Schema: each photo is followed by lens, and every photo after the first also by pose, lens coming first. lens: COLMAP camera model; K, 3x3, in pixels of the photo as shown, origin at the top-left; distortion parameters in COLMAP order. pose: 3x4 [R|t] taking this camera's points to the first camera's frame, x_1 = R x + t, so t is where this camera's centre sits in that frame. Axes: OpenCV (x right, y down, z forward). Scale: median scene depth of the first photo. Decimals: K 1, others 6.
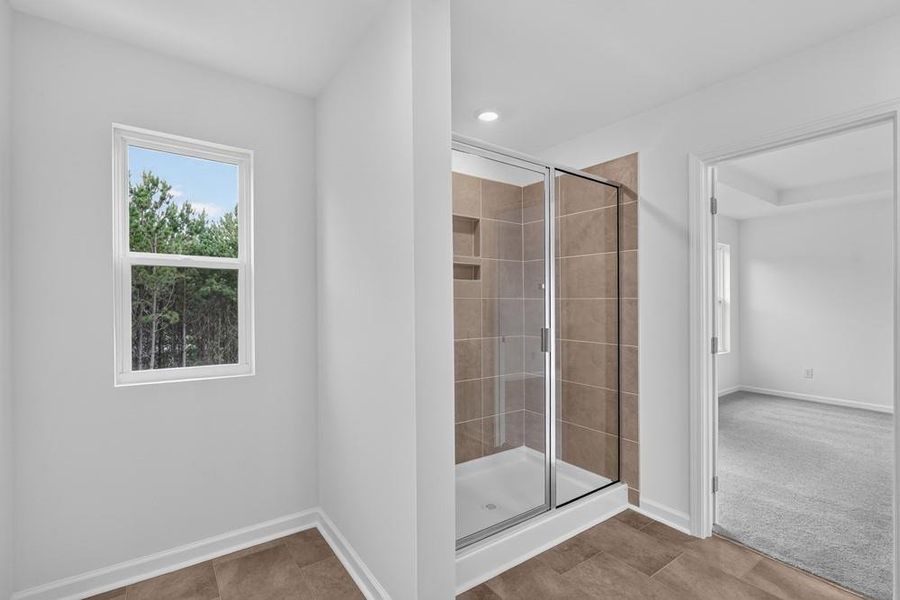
lens RADIAL K [[409.5, 0, 448.7], [0, 409.5, 306.7], [0, 0, 1]] dist [-0.004115, 0.000018]
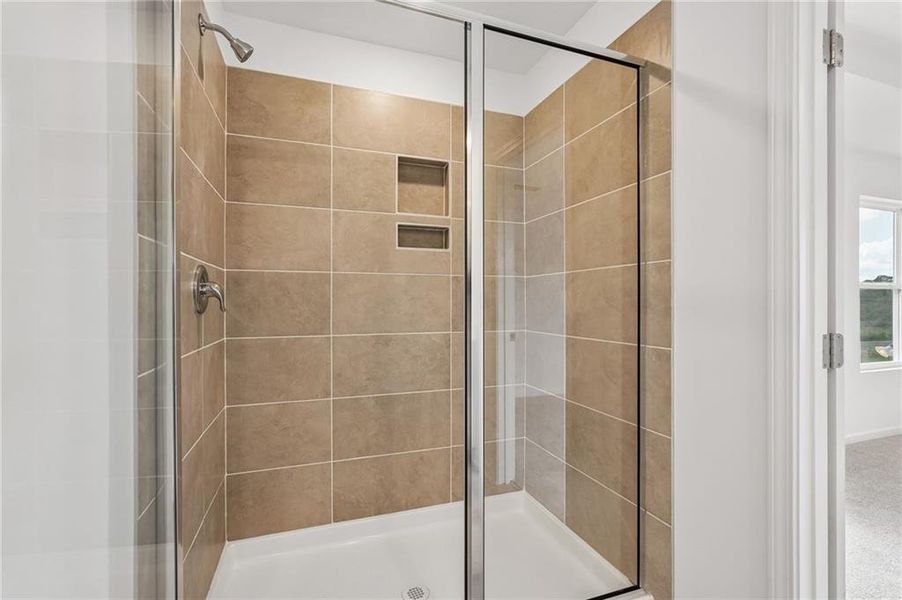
lens RADIAL K [[407.5, 0, 451.9], [0, 407.5, 308.6], [0, 0, 1]] dist [-0.000870, 0.000161]
pose [[0.960732, 0.001863, -0.277470, 0.312252], [-0.001875, 0.999998, 0.000221, 0.041543], [0.277470, 0.000308, 0.960734, 0.374545]]
